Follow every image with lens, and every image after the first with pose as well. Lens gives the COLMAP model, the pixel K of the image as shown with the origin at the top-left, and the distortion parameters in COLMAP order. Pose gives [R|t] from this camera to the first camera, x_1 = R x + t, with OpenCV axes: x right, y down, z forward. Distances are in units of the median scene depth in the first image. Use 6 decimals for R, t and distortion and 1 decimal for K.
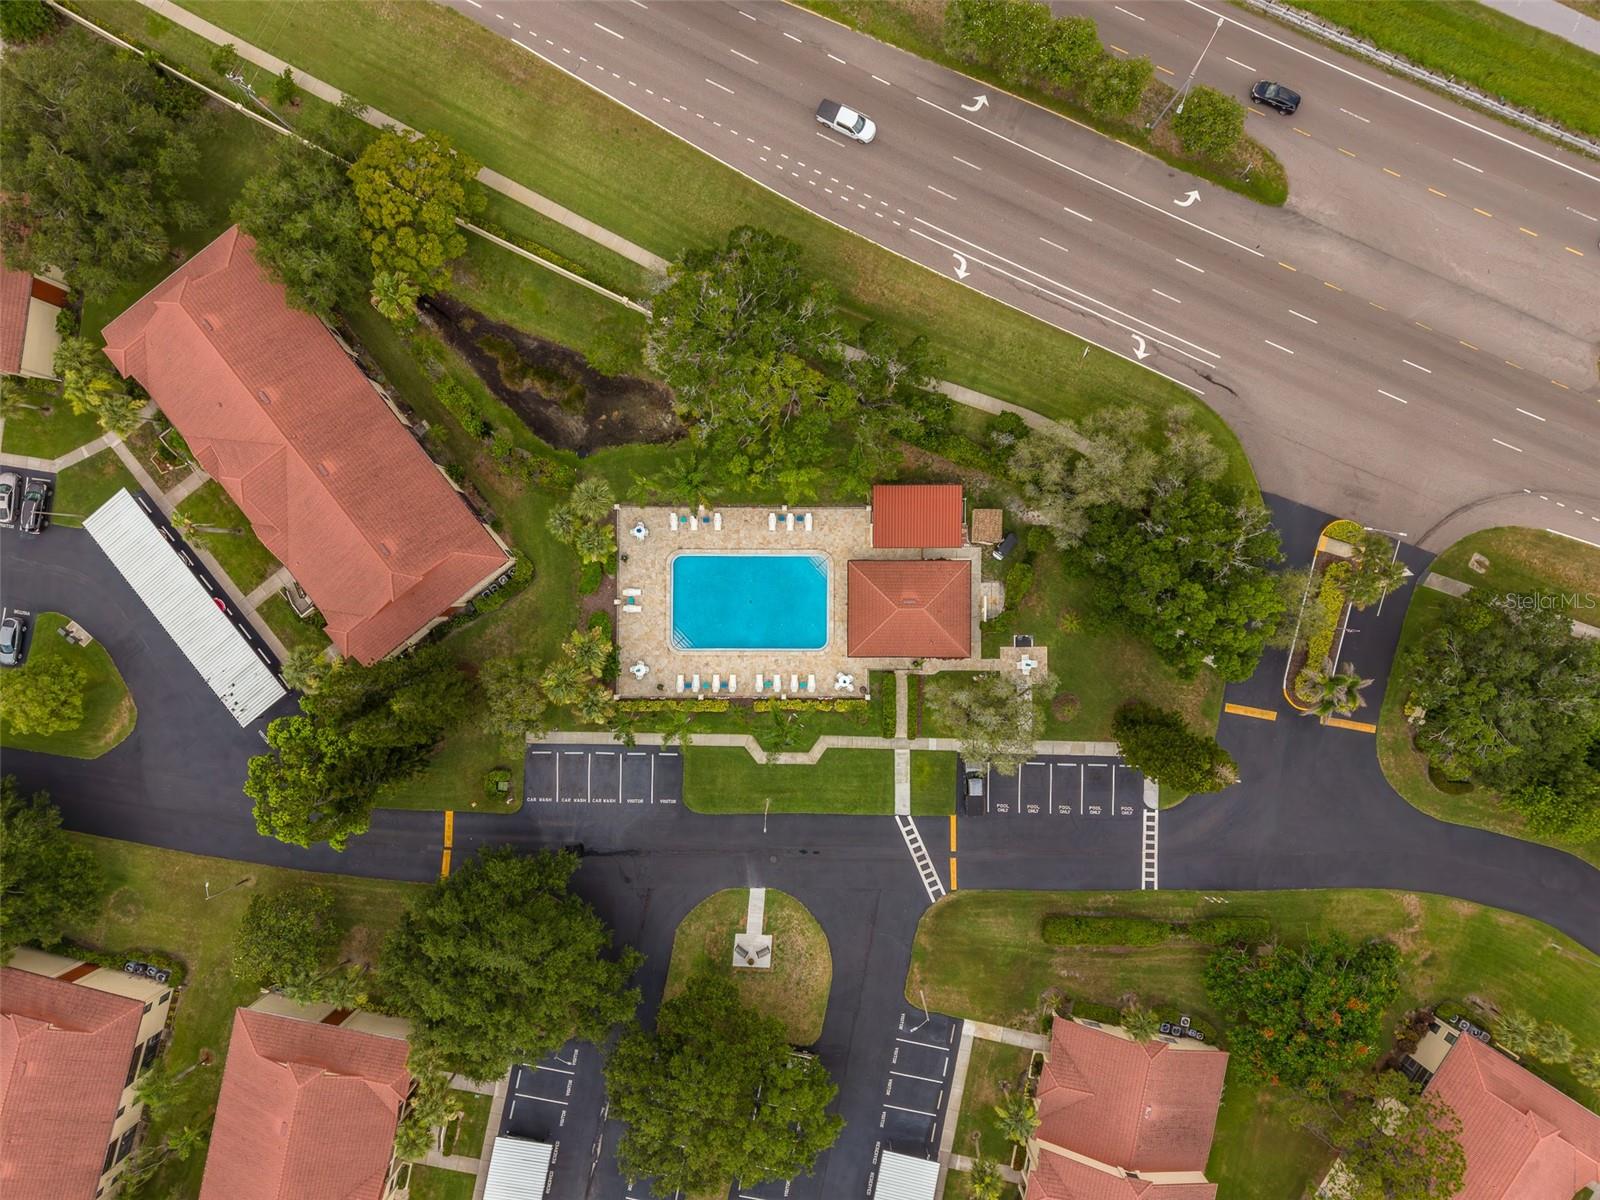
lens RADIAL K [[1119.6, 0, 796.1], [0, 1119.6, 598.4], [0, 0, 1]] dist [0.000442, 0.000519]
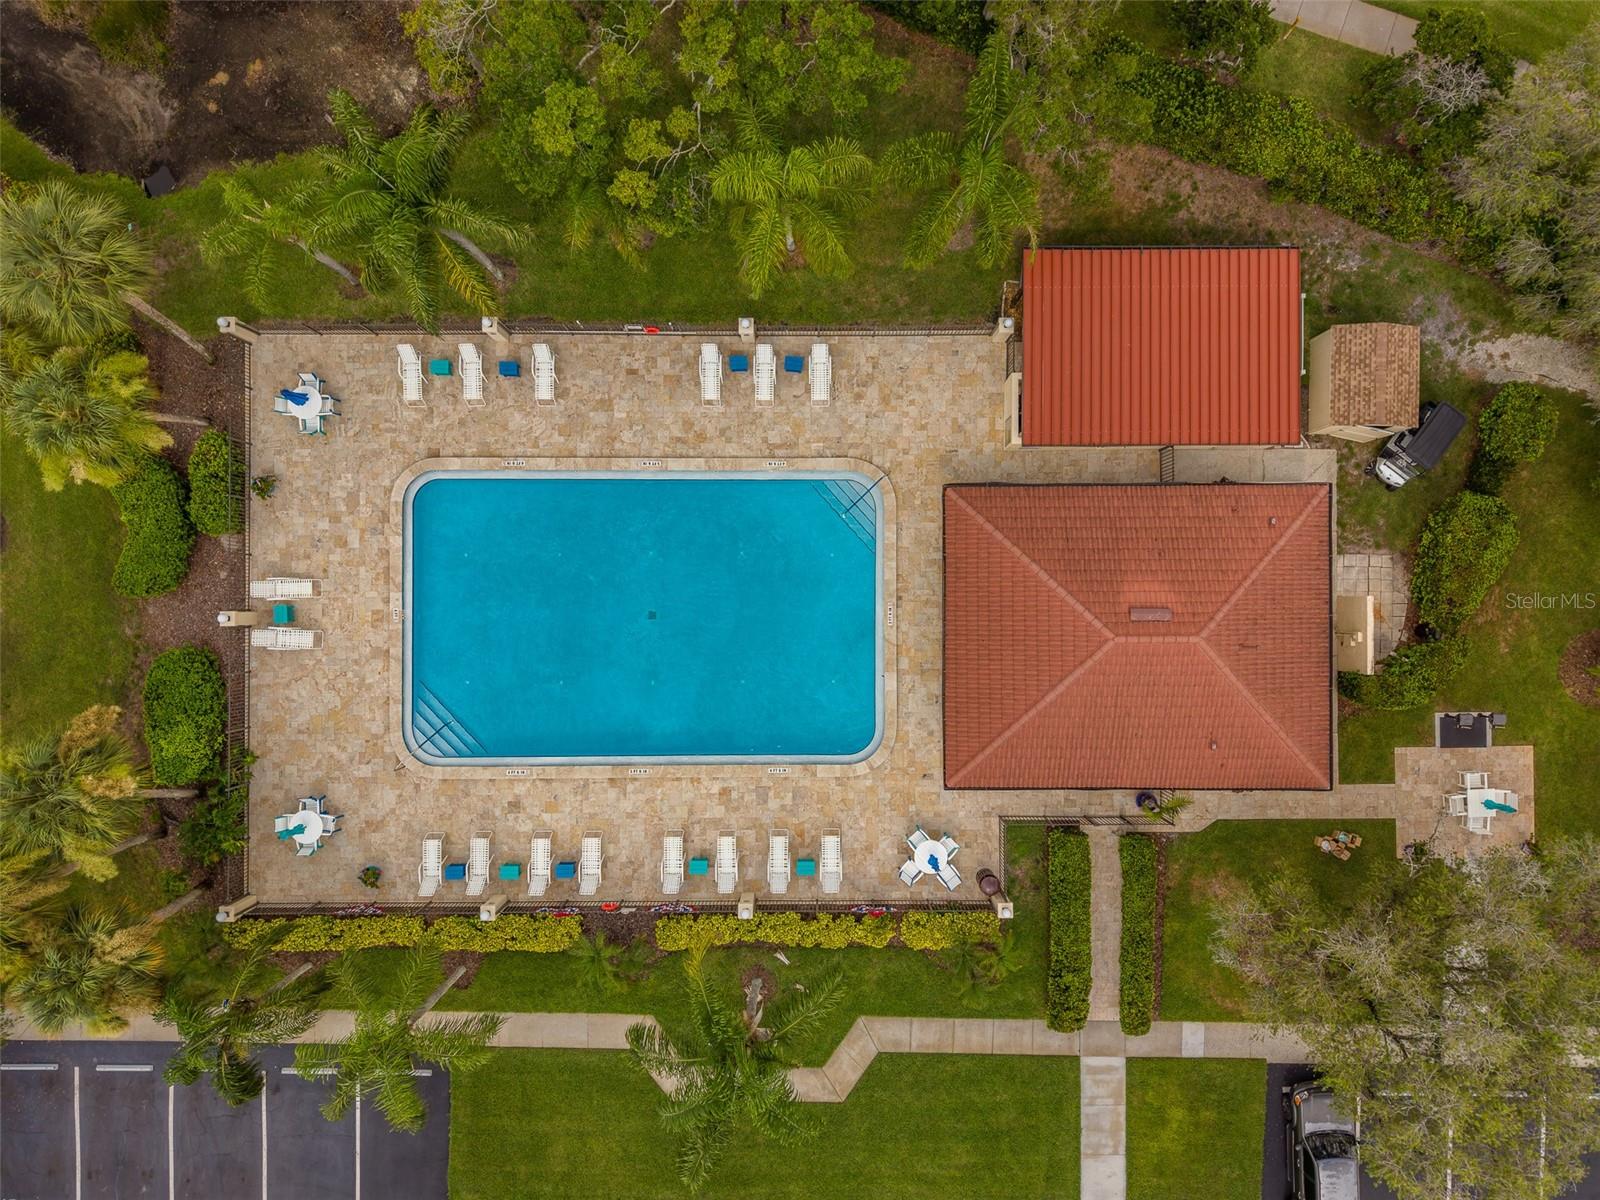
lens RADIAL K [[1119.6, 0, 804.7], [0, 1119.6, 602.6], [0, 0, 1]] dist [0.000442, 0.000519]
pose [[0.999989, -0.003975, -0.002473, 0.007182], [0.003979, 0.999991, 0.001770, -0.001222], [0.002466, -0.001780, 0.999995, 0.668889]]
